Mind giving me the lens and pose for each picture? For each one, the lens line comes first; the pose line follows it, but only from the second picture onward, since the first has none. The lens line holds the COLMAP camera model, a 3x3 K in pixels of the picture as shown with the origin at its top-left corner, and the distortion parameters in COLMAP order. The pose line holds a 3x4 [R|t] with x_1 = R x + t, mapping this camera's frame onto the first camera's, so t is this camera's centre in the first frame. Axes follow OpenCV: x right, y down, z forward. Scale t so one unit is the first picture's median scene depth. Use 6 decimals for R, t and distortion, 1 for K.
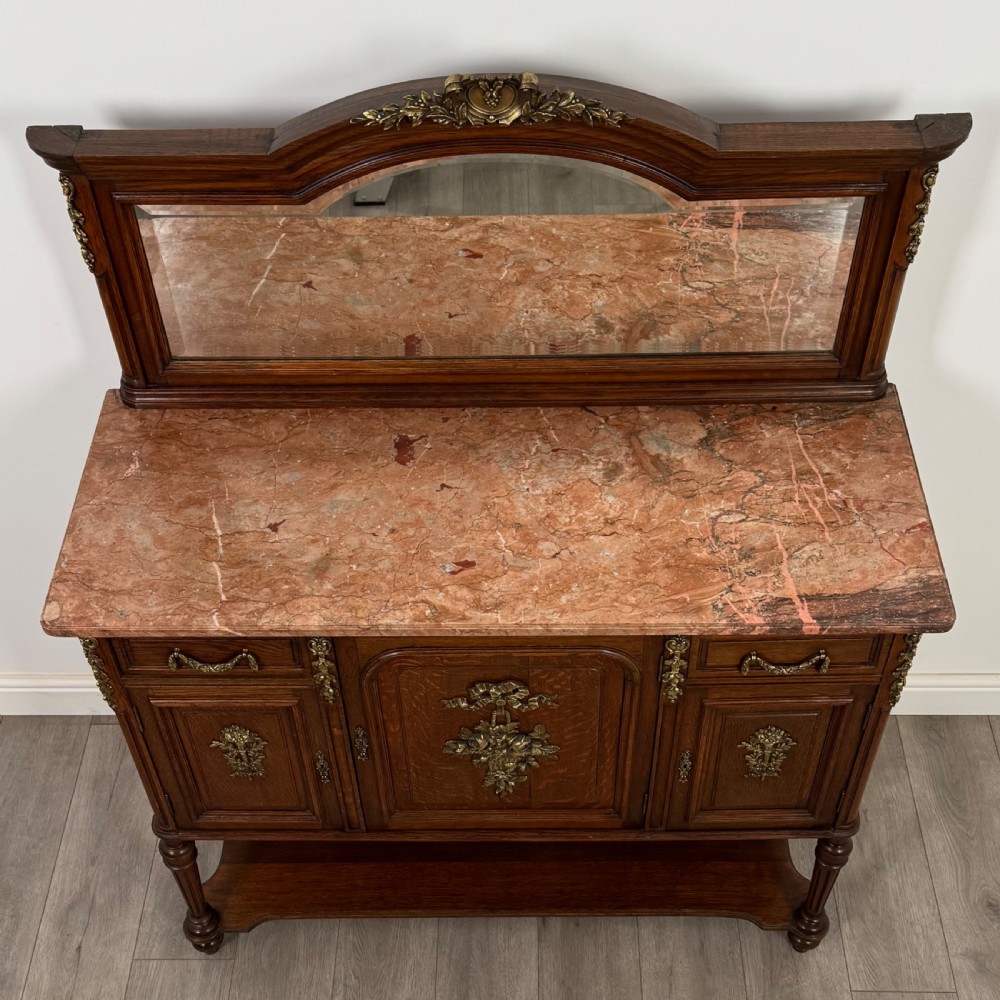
lens RADIAL K [[1394.7, 0, 498.5], [0, 1394.7, 638.7], [0, 0, 1]] dist [0.171707, -0.411050]
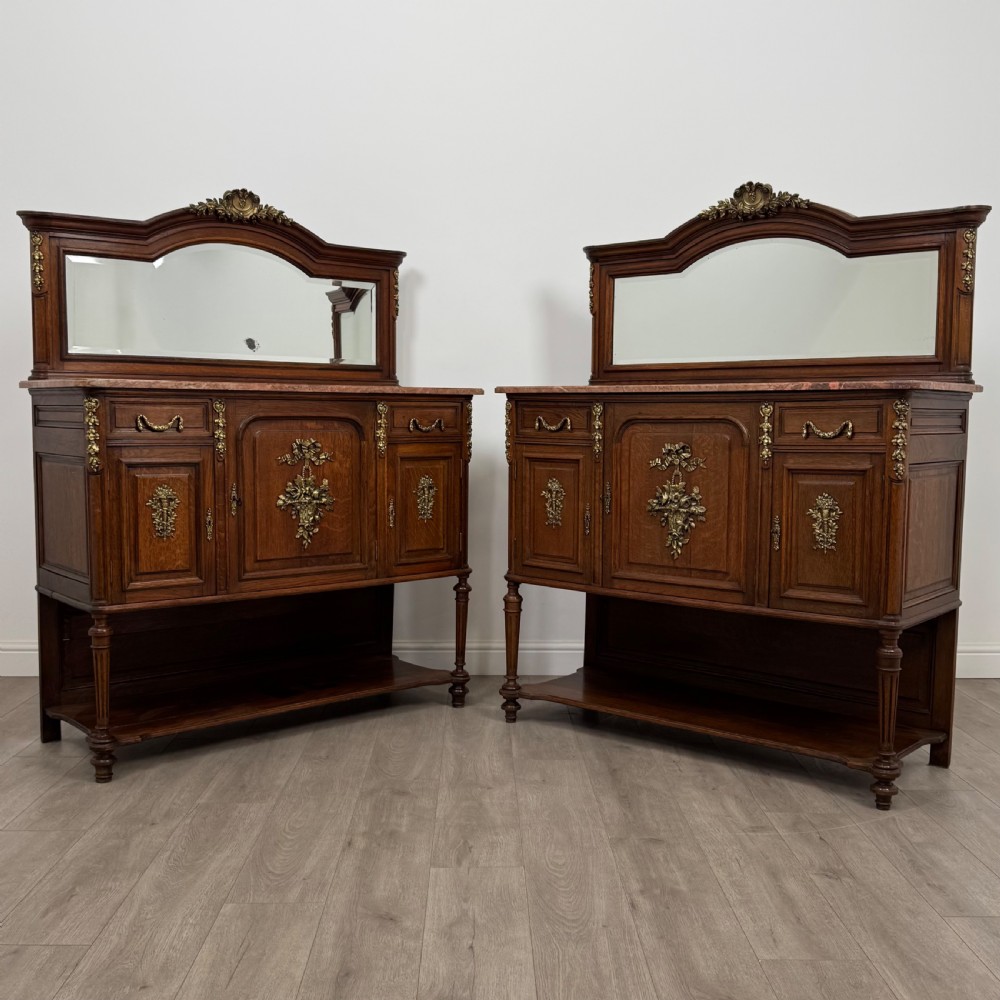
lens RADIAL K [[1135.4, 0, 497.1], [0, 1135.4, 520.8], [0, 0, 1]] dist [0.202490, -0.479373]
pose [[0.785232, 0.082748, -0.613648, 0.726644], [-0.491062, 0.686903, -0.535744, 0.997515], [0.377185, 0.722022, 0.580013, 0.116464]]
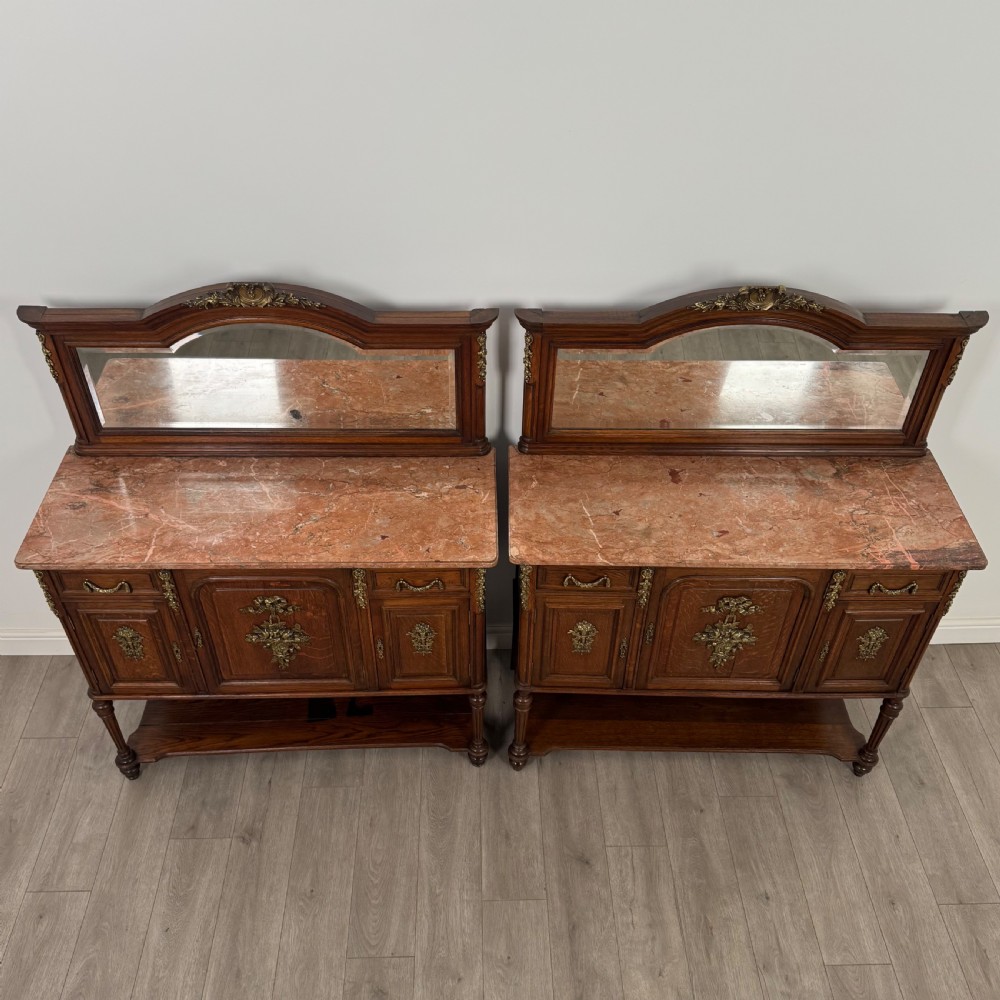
lens RADIAL K [[966.3, 0, 496.0], [0, 966.3, 551.6], [0, 0, 1]] dist [0.186351, -0.438672]
pose [[0.999549, 0.018883, 0.023363, -0.346488], [-0.015947, 0.992643, -0.120023, 0.130373], [-0.025458, 0.119596, 0.992496, -0.289564]]
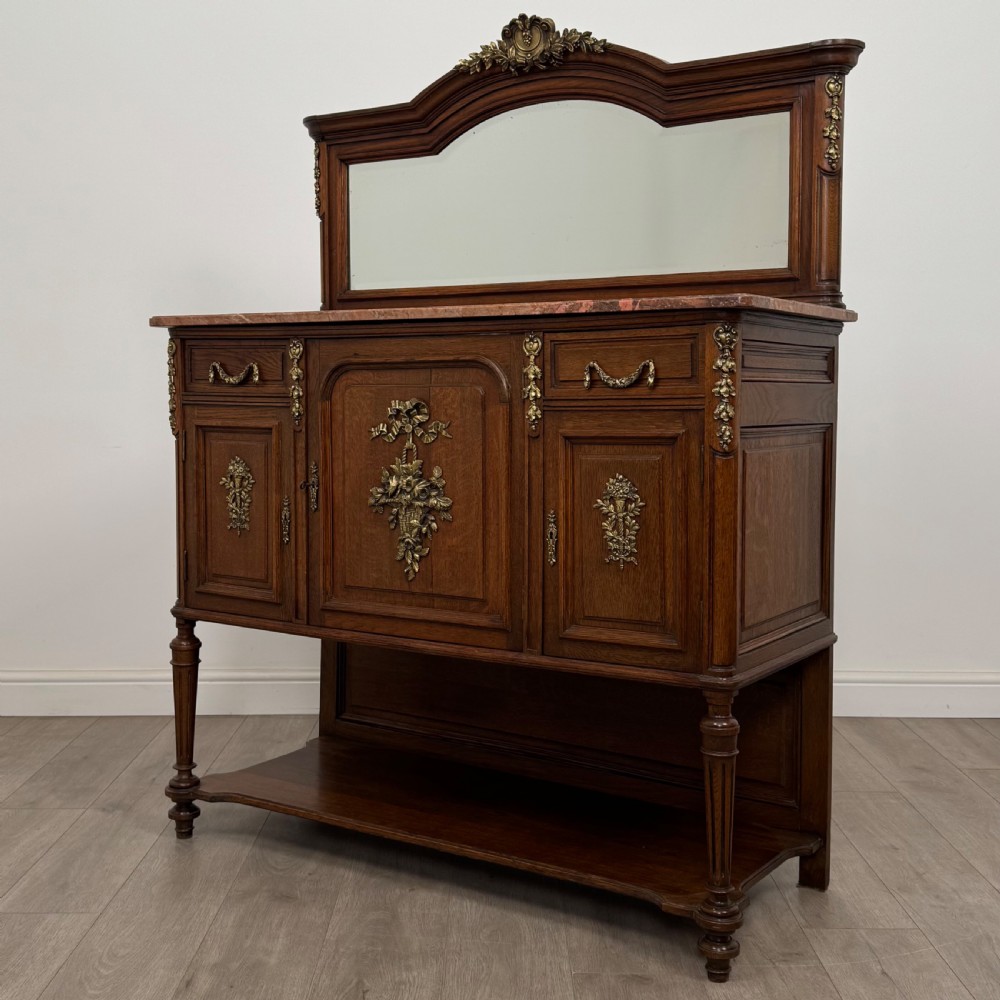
lens RADIAL K [[1315.2, 0, 504.0], [0, 1315.2, 461.6], [0, 0, 1]] dist [0.125945, -0.045908]
pose [[0.842102, 0.047469, -0.537226, 0.653680], [-0.426415, 0.668489, -0.609338, 0.693725], [0.330205, 0.742205, 0.583177, 0.411460]]
